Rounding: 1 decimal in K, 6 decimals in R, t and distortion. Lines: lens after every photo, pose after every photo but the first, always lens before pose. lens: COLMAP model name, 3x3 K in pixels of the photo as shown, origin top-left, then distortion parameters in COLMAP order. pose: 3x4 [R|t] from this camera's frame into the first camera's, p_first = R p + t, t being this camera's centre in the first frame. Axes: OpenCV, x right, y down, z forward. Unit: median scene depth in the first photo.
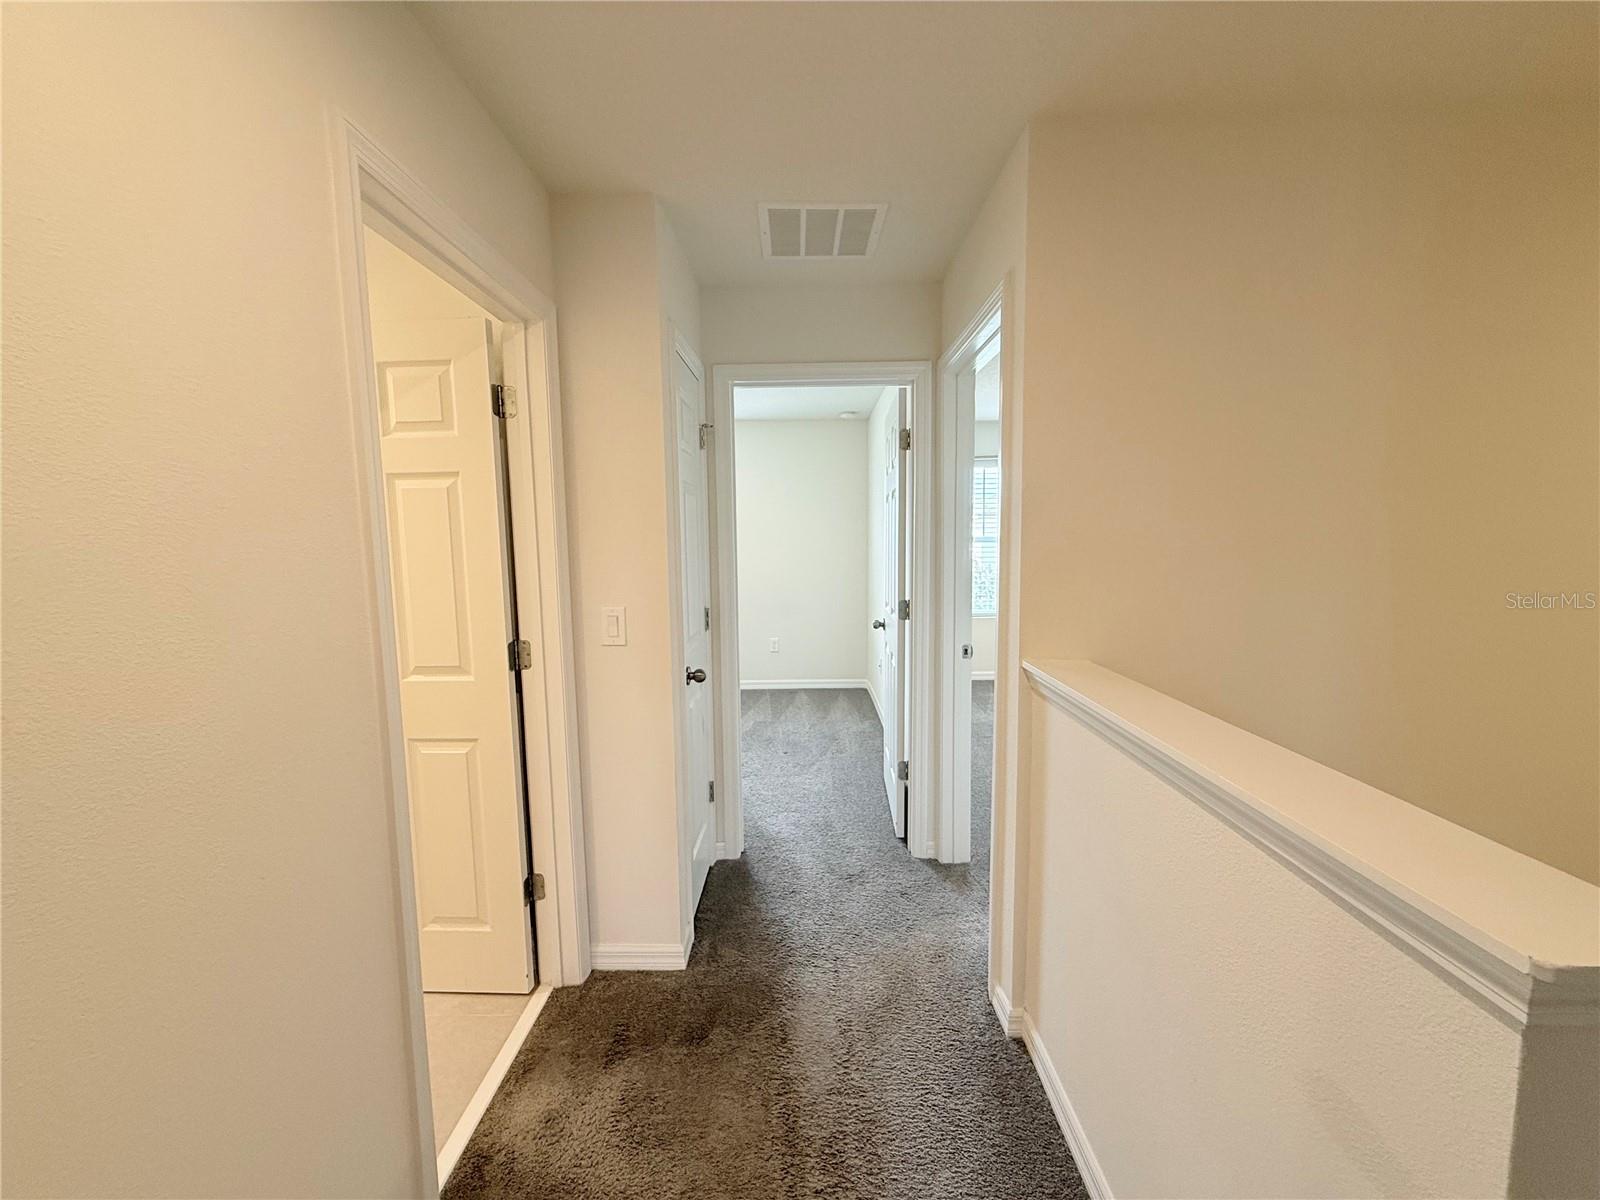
lens RADIAL K [[638.0, 0, 800.0], [0, 638.0, 600.0], [0, 0, 1]] dist [0.001218, -0.000808]
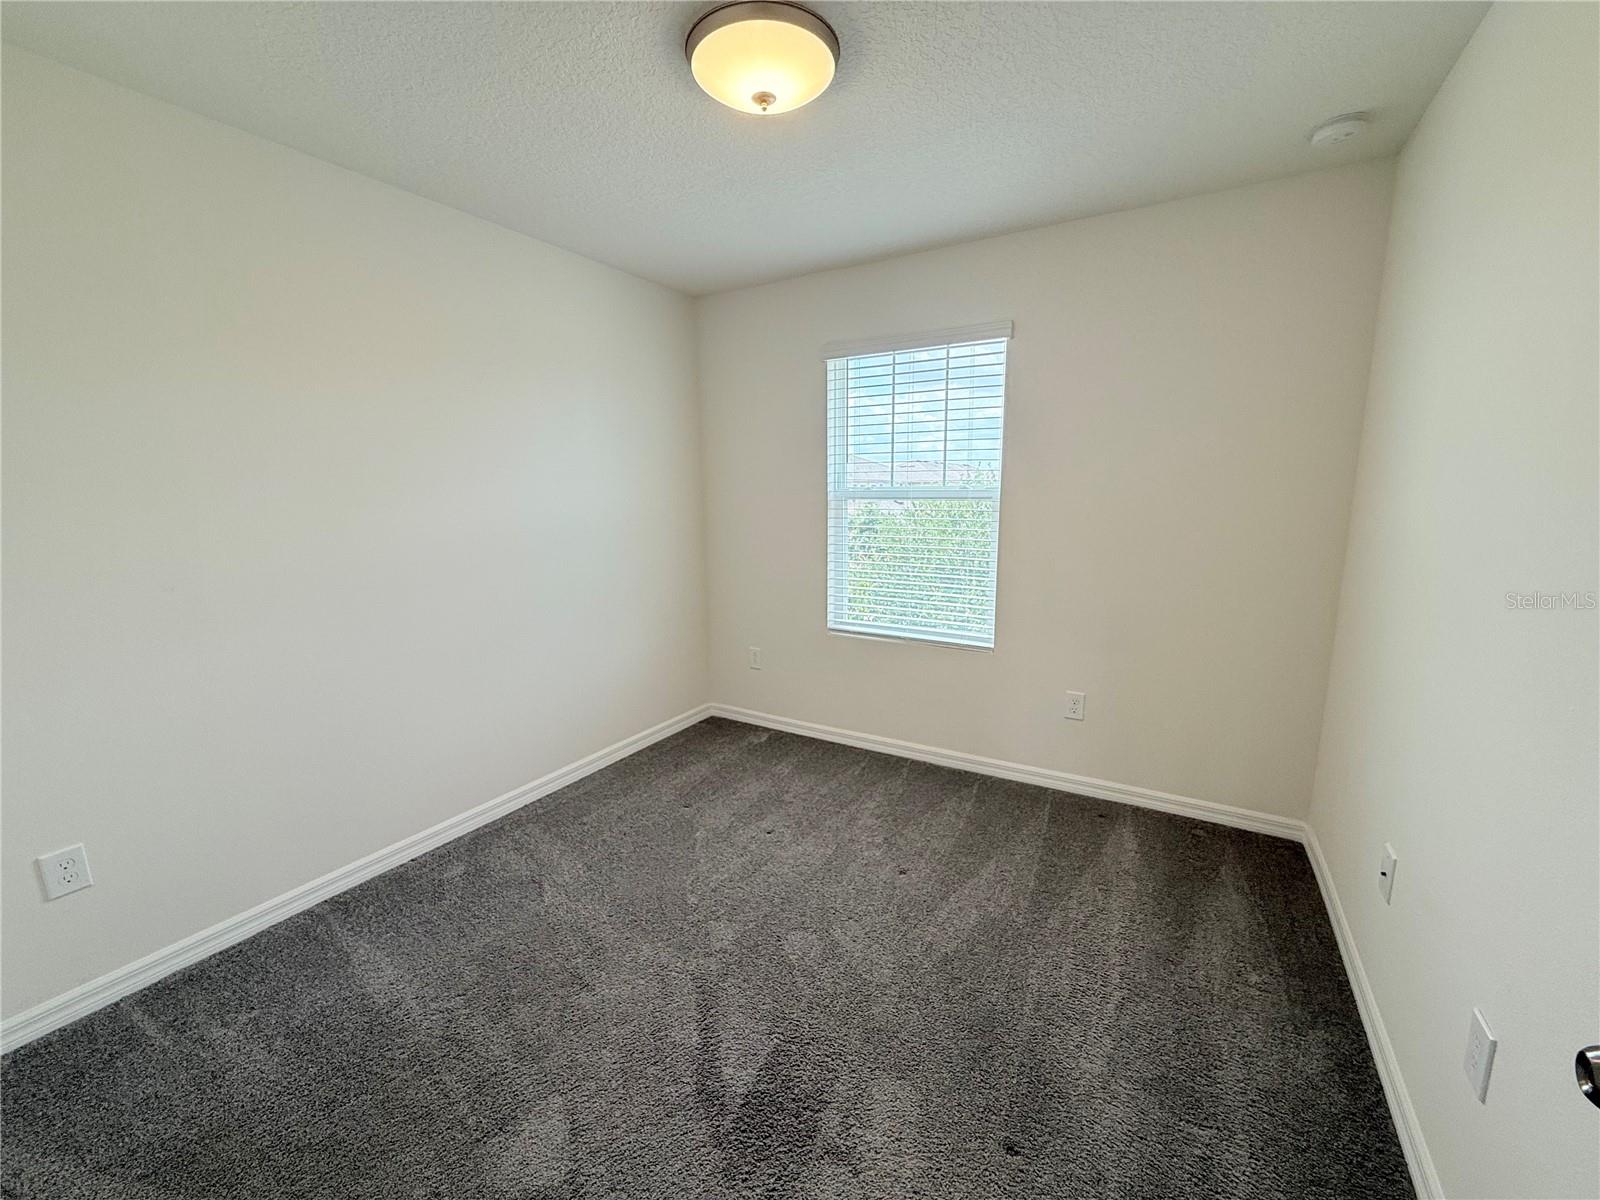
lens RADIAL K [[638.0, 0, 800.0], [0, 638.0, 600.0], [0, 0, 1]] dist [0.001218, -0.000808]
pose [[0.860972, 0.087669, -0.501040, 0.020906], [-0.050938, 0.994944, 0.086559, -0.053595], [0.506095, -0.049003, 0.861085, 0.623591]]
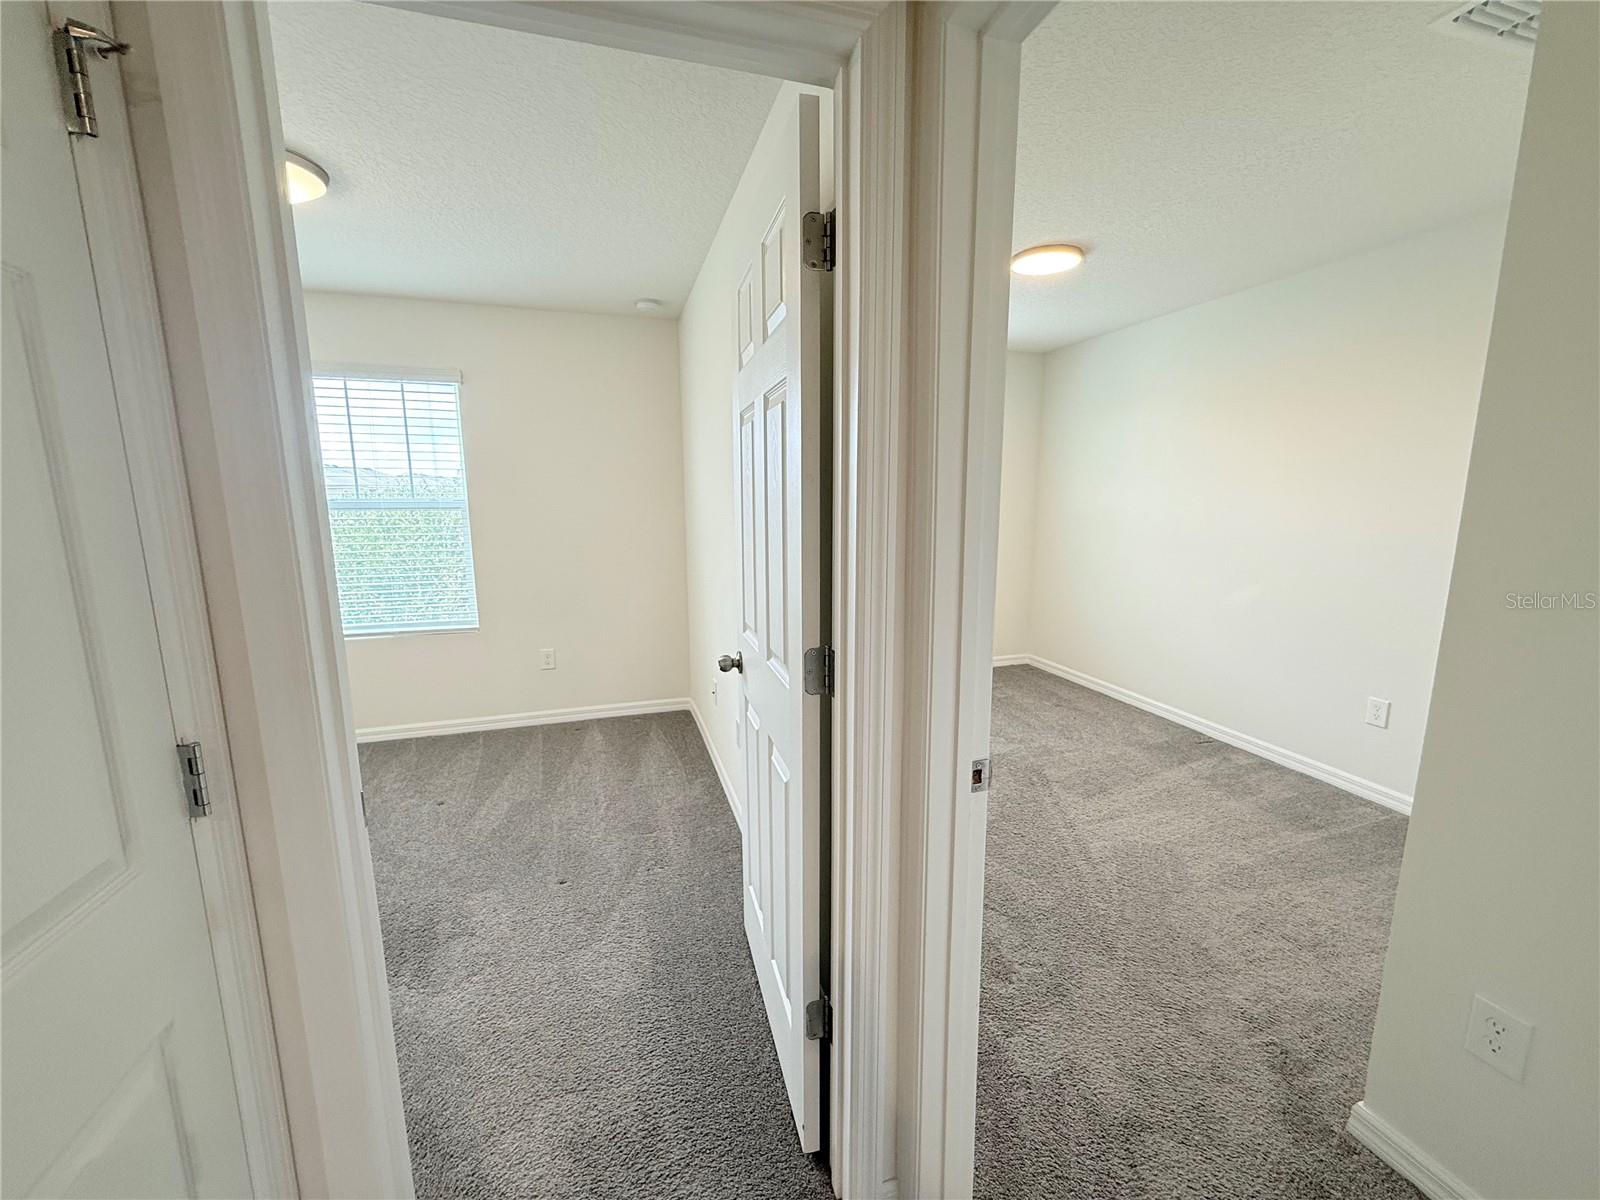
lens RADIAL K [[638.0, 0, 800.0], [0, 638.0, 600.0], [0, 0, 1]] dist [0.001218, -0.000808]
pose [[0.953517, -0.042137, 0.298378, 0.018529], [0.024134, 0.997673, 0.063766, -0.035963], [-0.300371, -0.053601, 0.952315, 0.377671]]
